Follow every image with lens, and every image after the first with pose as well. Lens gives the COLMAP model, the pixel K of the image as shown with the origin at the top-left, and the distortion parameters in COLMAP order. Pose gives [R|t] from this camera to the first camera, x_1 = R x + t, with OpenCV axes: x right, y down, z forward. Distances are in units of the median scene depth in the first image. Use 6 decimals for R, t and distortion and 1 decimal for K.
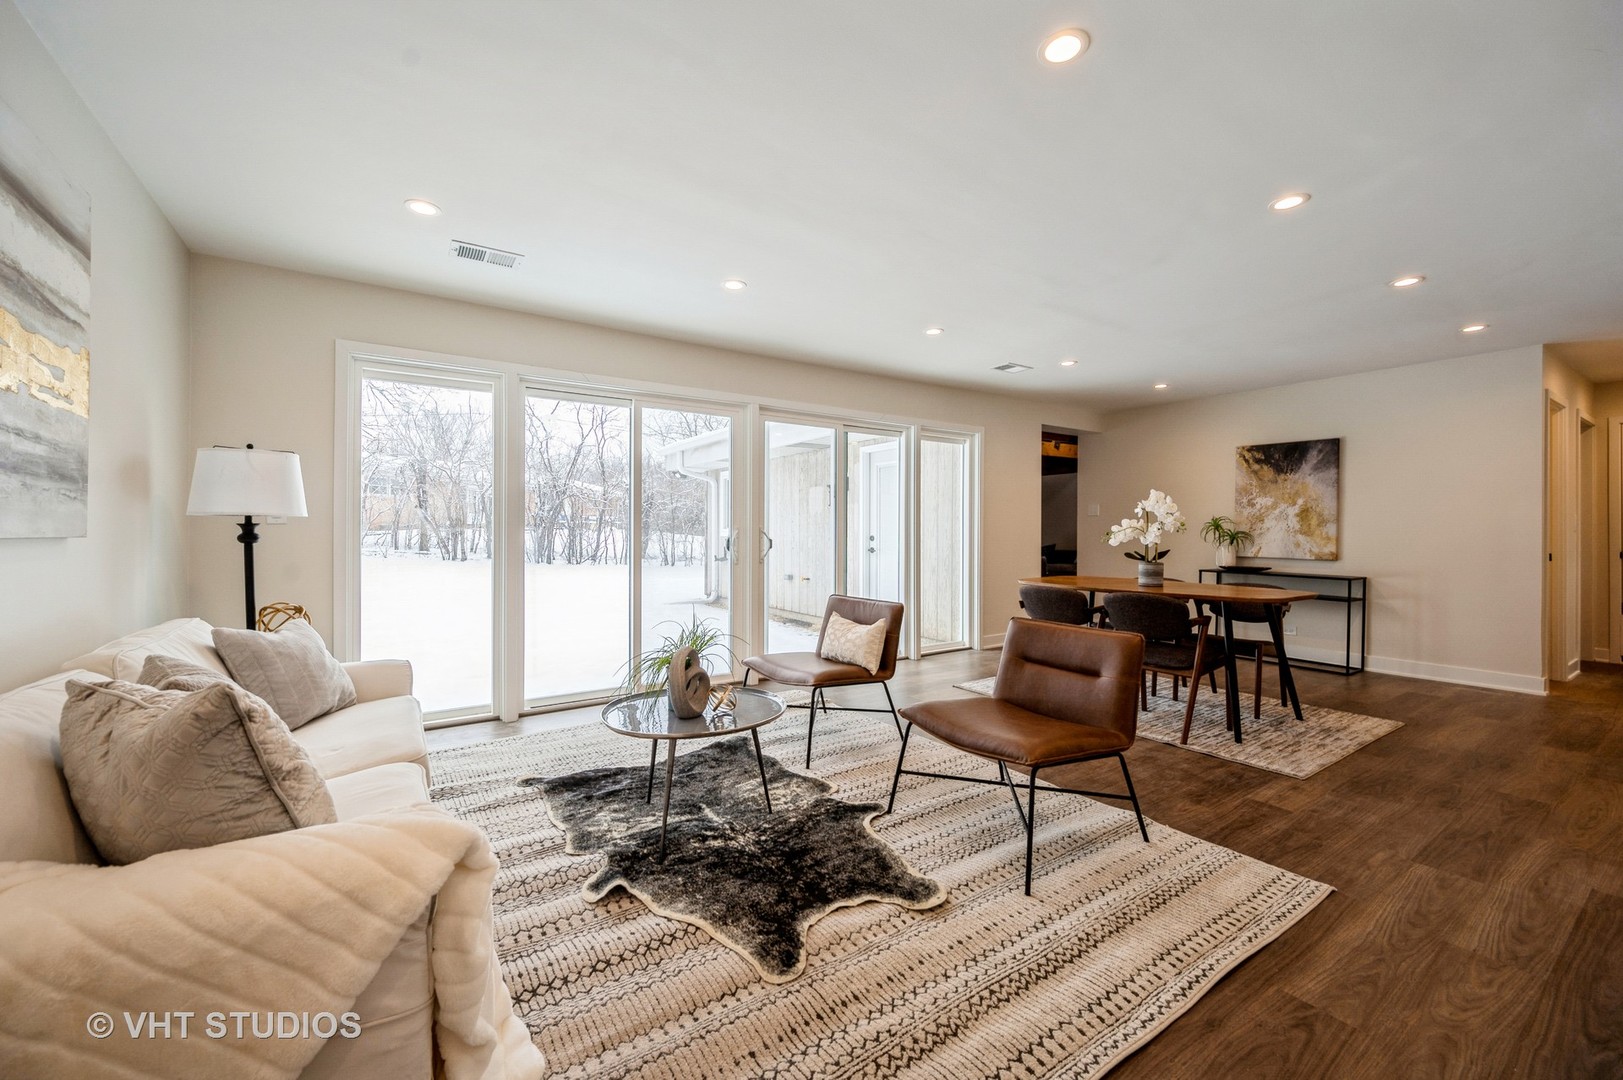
lens RADIAL K [[634.8, 0, 812.1], [0, 634.8, 535.9], [0, 0, 1]] dist [0.001474, 0.000194]
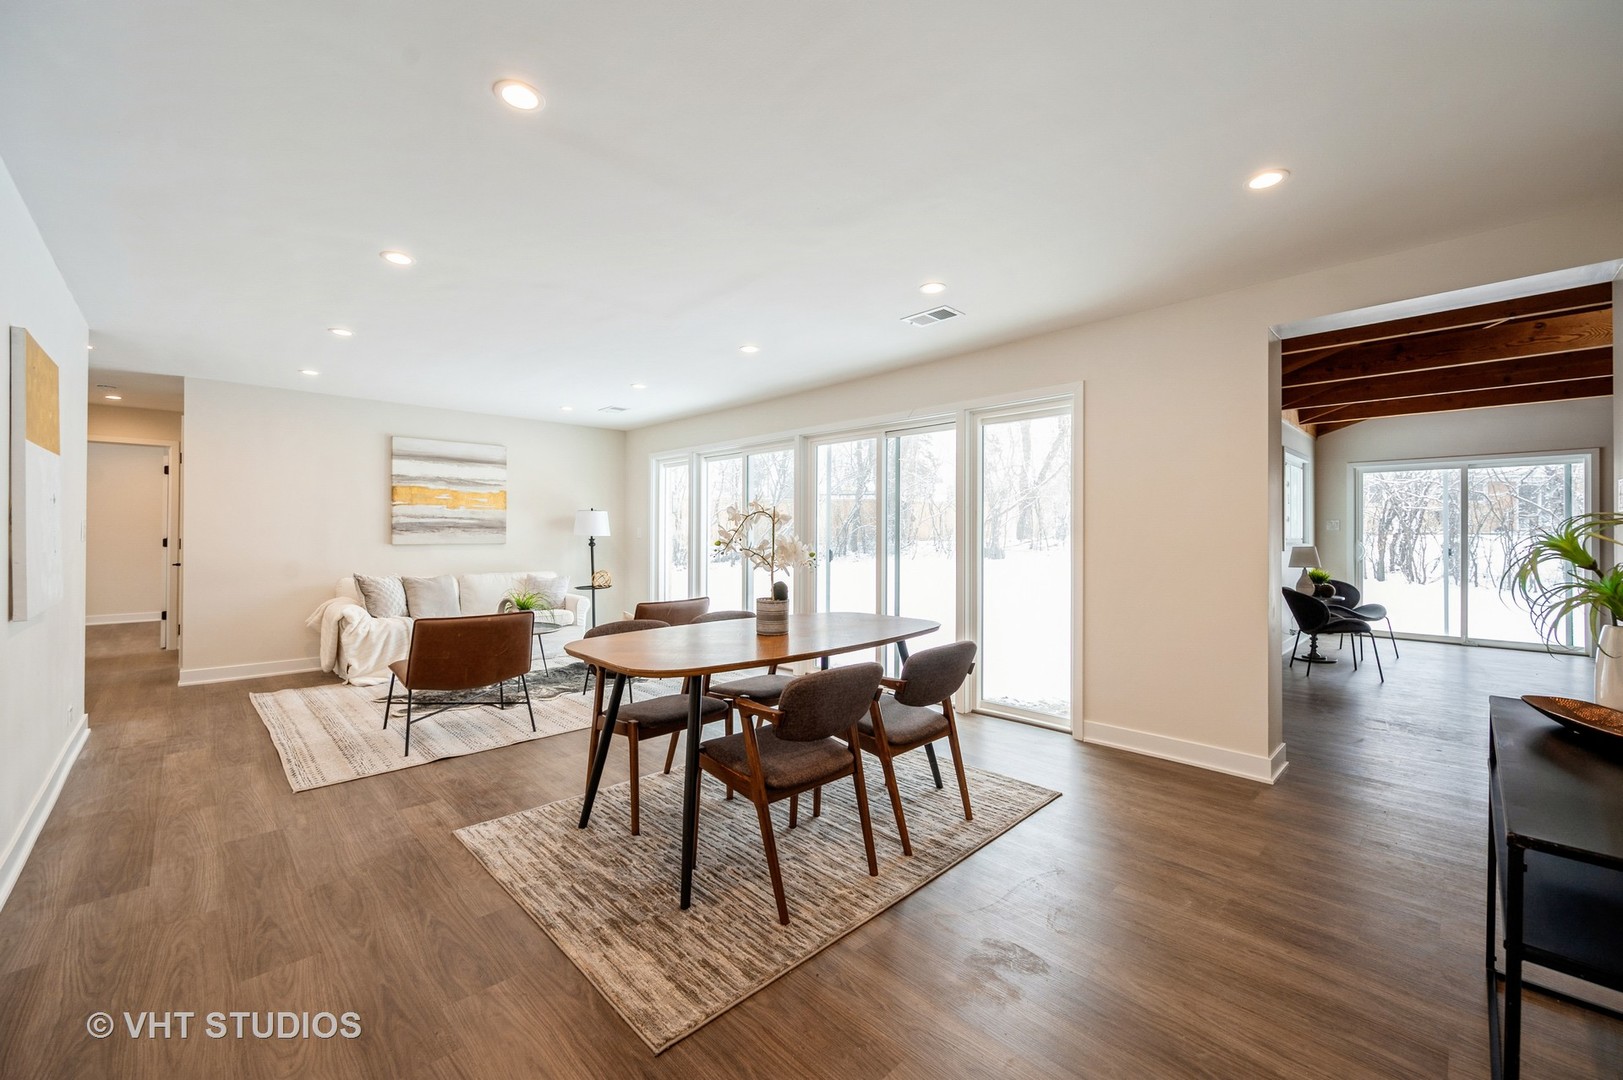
lens RADIAL K [[634.8, 0, 814.1], [0, 634.8, 535.0], [0, 0, 1]] dist [0.001474, 0.000194]
pose [[0.189313, 0.000577, -0.981917, 1.879003], [-0.006153, 0.999981, -0.000599, -0.039516], [0.981897, 0.006155, 0.189313, 1.428331]]
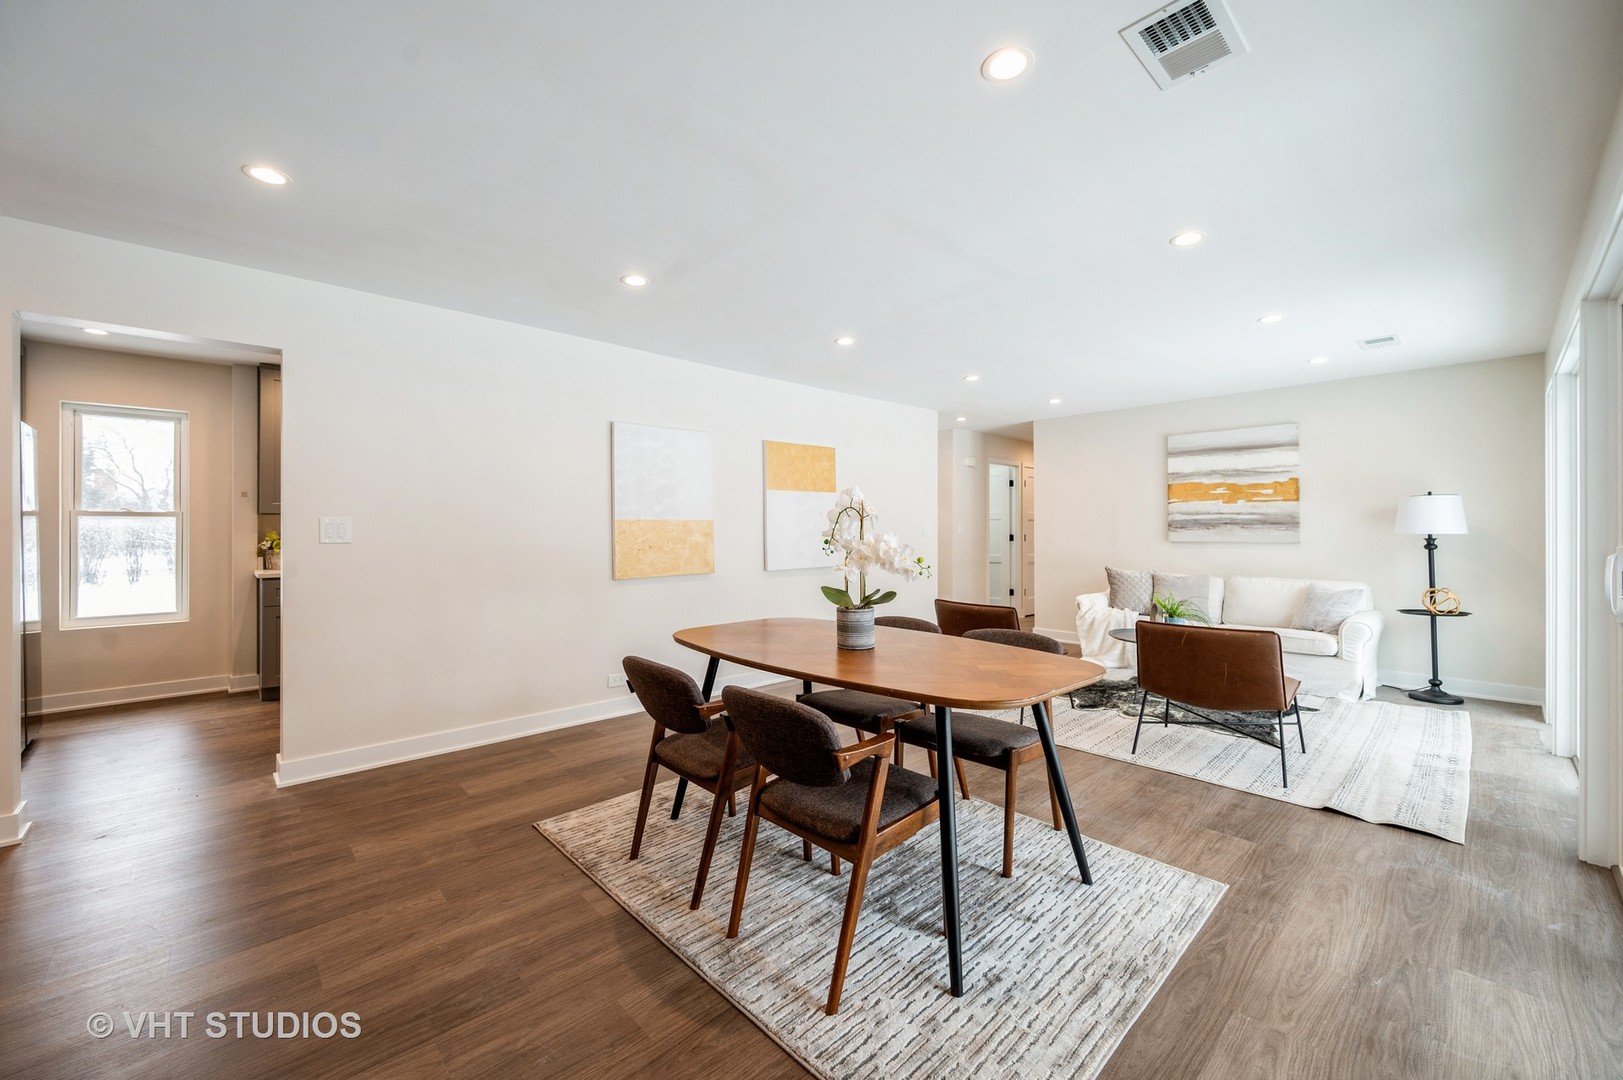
lens RADIAL K [[634.8, 0, 814.3], [0, 634.8, 531.4], [0, 0, 1]] dist [0.001474, 0.000194]
pose [[-0.985842, 0.001060, -0.167676, 1.039066], [-0.000134, 0.999975, 0.007113, -0.050977], [0.167679, 0.007035, -0.985817, 2.443015]]
